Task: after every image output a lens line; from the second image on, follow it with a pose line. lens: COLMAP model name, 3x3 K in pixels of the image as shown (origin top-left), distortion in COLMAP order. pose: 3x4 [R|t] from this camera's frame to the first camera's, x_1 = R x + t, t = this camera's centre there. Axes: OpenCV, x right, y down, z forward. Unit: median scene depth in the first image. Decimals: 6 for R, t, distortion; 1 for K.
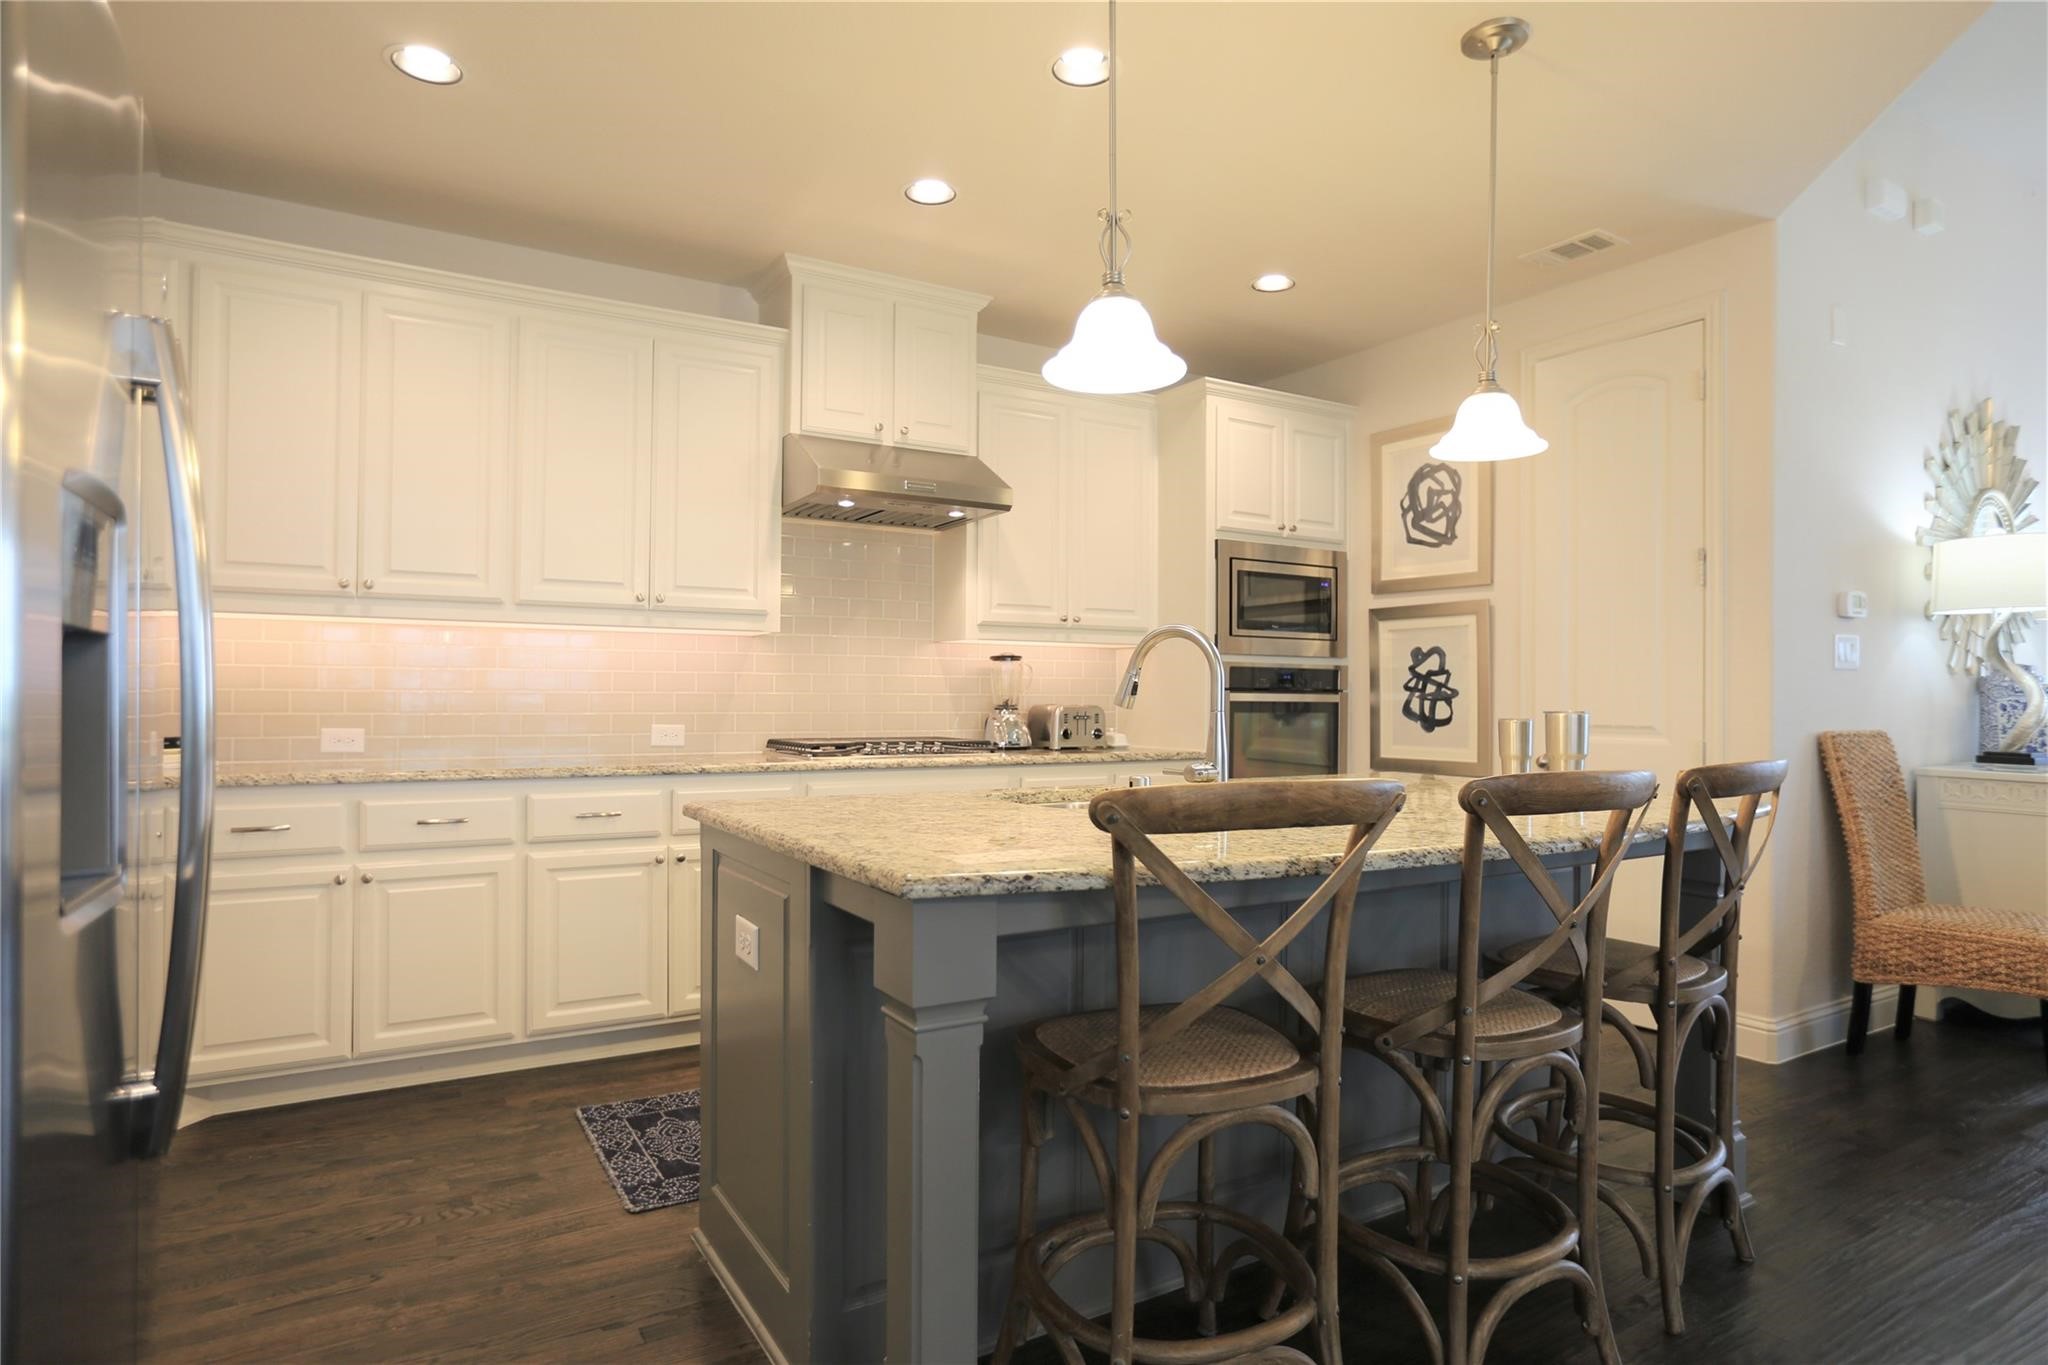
lens RADIAL K [[1154.4, 0, 1020.6], [0, 1154.4, 678.4], [0, 0, 1]] dist [-0.004950, -0.000165]
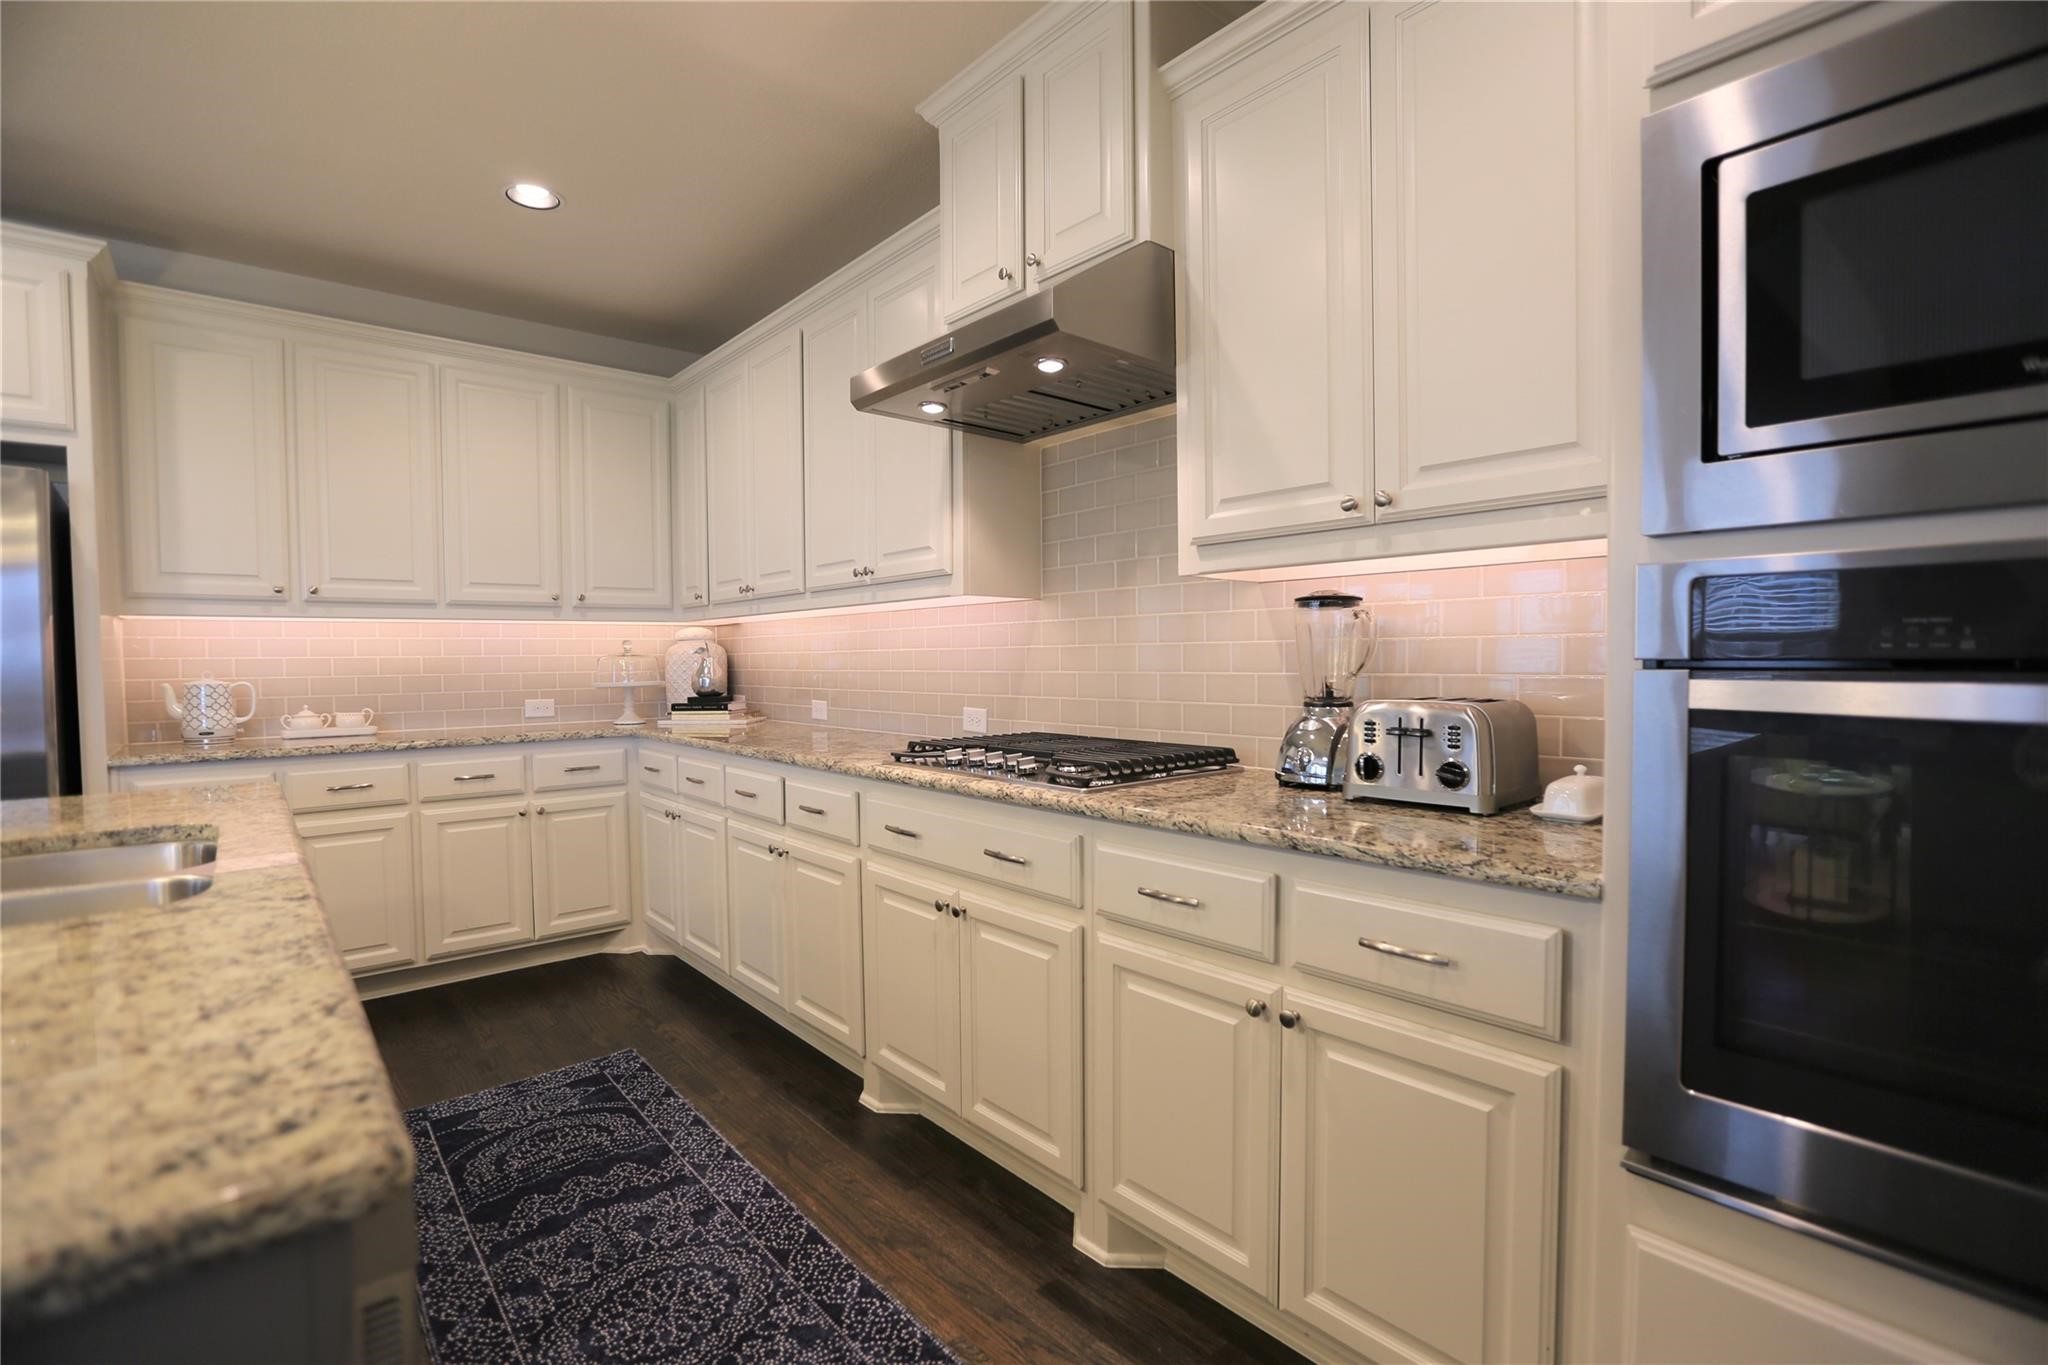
lens RADIAL K [[933.5, 0, 1015.2], [0, 933.5, 691.3], [0, 0, 1]] dist [-0.020045, 0.003036]
pose [[0.162327, 0.026217, -0.986389, 0.413856], [0.025125, 0.999213, 0.030693, 0.005939], [0.986417, -0.029765, 0.161541, 0.916543]]
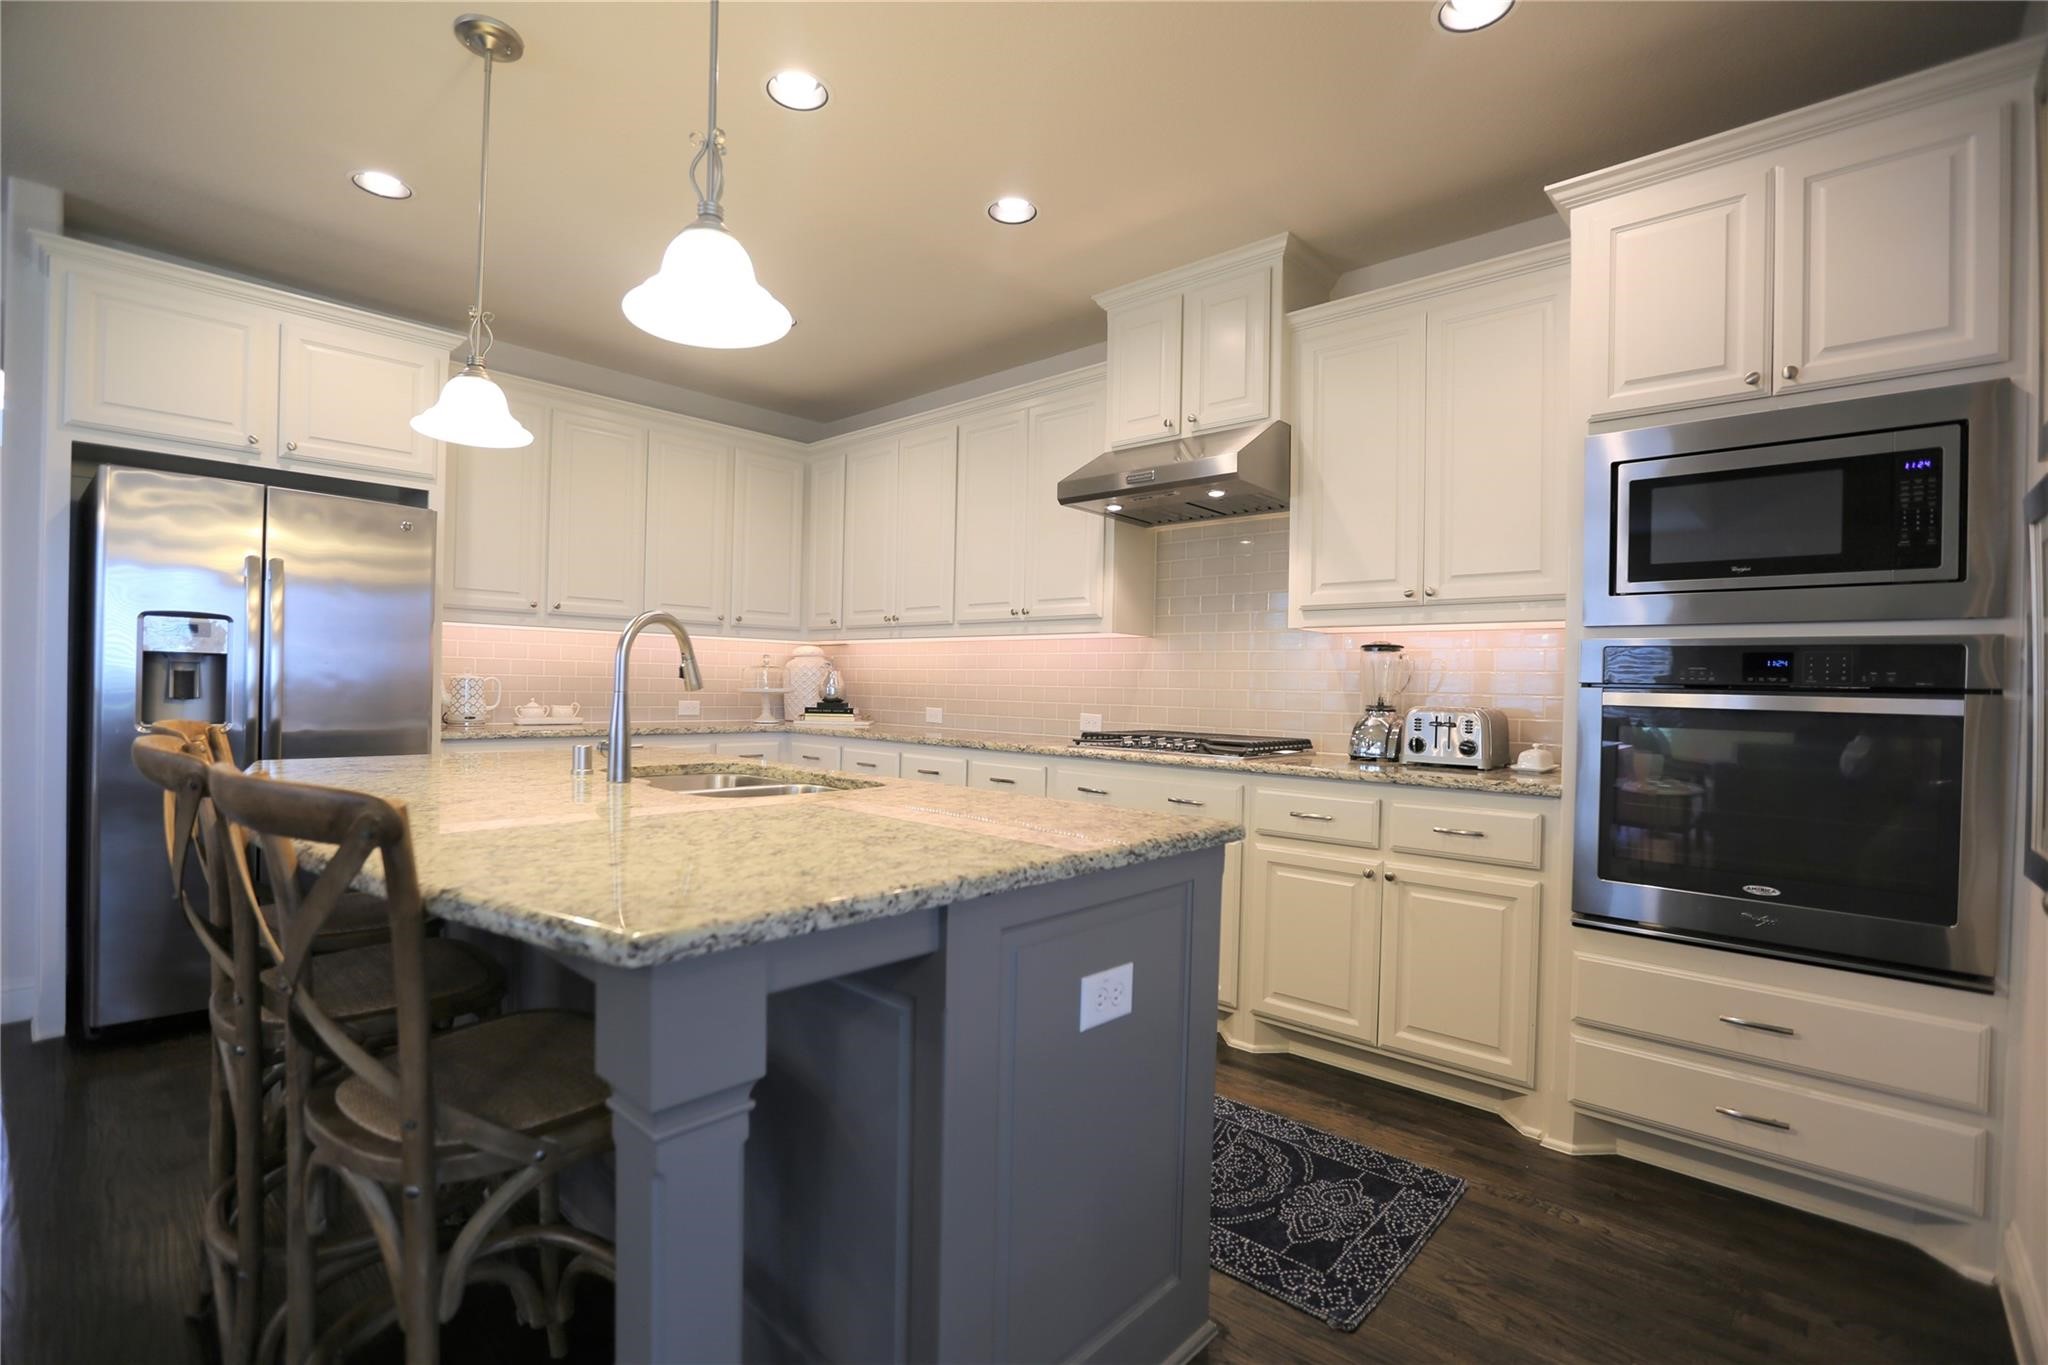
lens RADIAL K [[933.5, 0, 1025.6], [0, 933.5, 692.9], [0, 0, 1]] dist [-0.020045, 0.003036]
pose [[0.278451, 0.005673, -0.960434, 0.626550], [-0.005680, 0.999975, 0.004260, 0.014434], [0.960434, 0.004269, 0.278476, 0.658974]]
